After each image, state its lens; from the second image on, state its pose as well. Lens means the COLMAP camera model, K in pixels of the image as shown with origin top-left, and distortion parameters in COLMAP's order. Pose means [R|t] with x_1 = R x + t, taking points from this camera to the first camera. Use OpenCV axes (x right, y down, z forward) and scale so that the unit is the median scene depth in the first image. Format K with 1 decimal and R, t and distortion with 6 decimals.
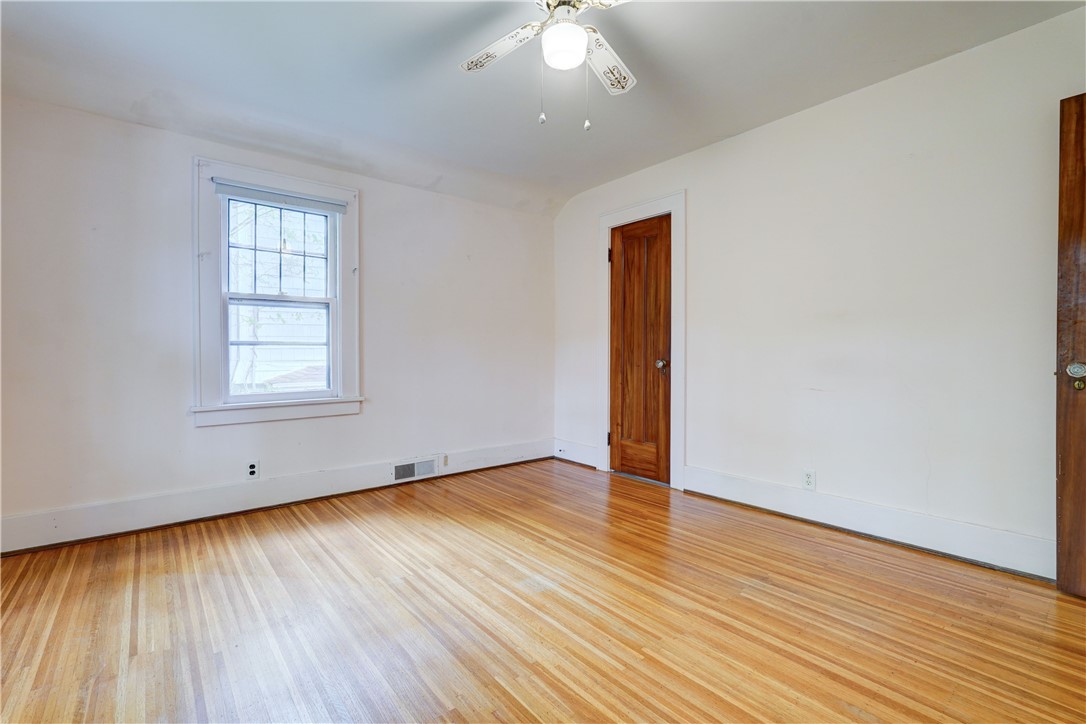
lens RADIAL K [[488.2, 0, 526.4], [0, 488.2, 360.6], [0, 0, 1]] dist [-0.017598, 0.006742]
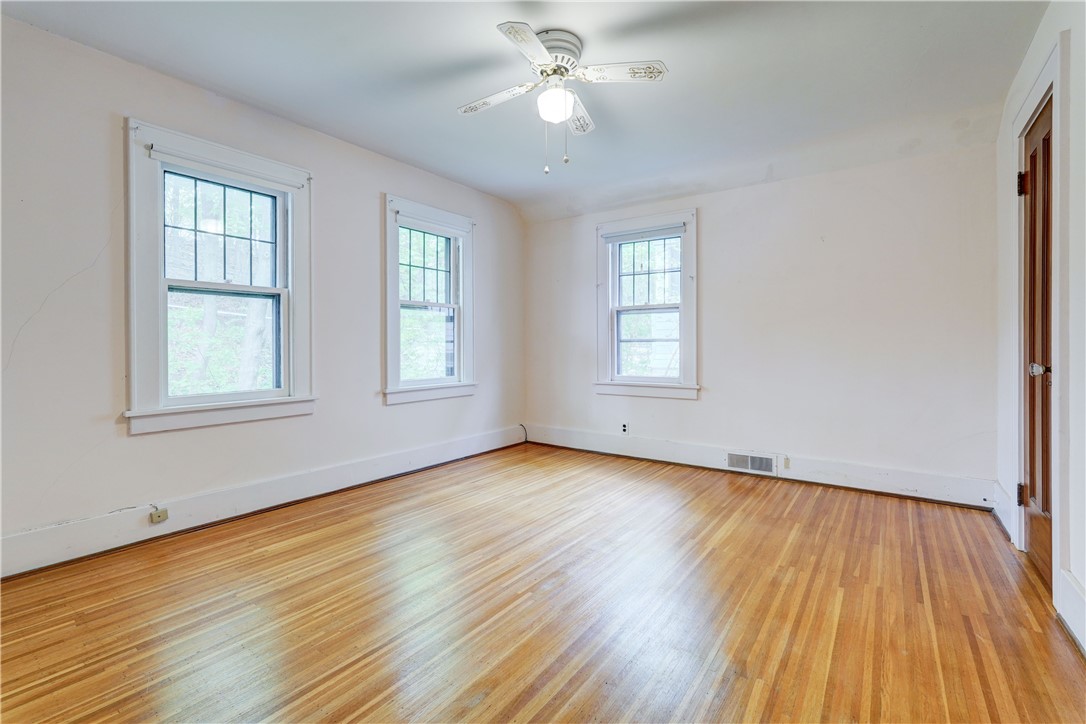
lens RADIAL K [[488.2, 0, 551.0], [0, 488.2, 354.2], [0, 0, 1]] dist [-0.017598, 0.006742]
pose [[0.268831, 0.013997, -0.963086, 0.770304], [-0.020755, 0.999746, 0.008736, -0.003559], [0.962964, 0.017640, 0.269053, 0.393294]]
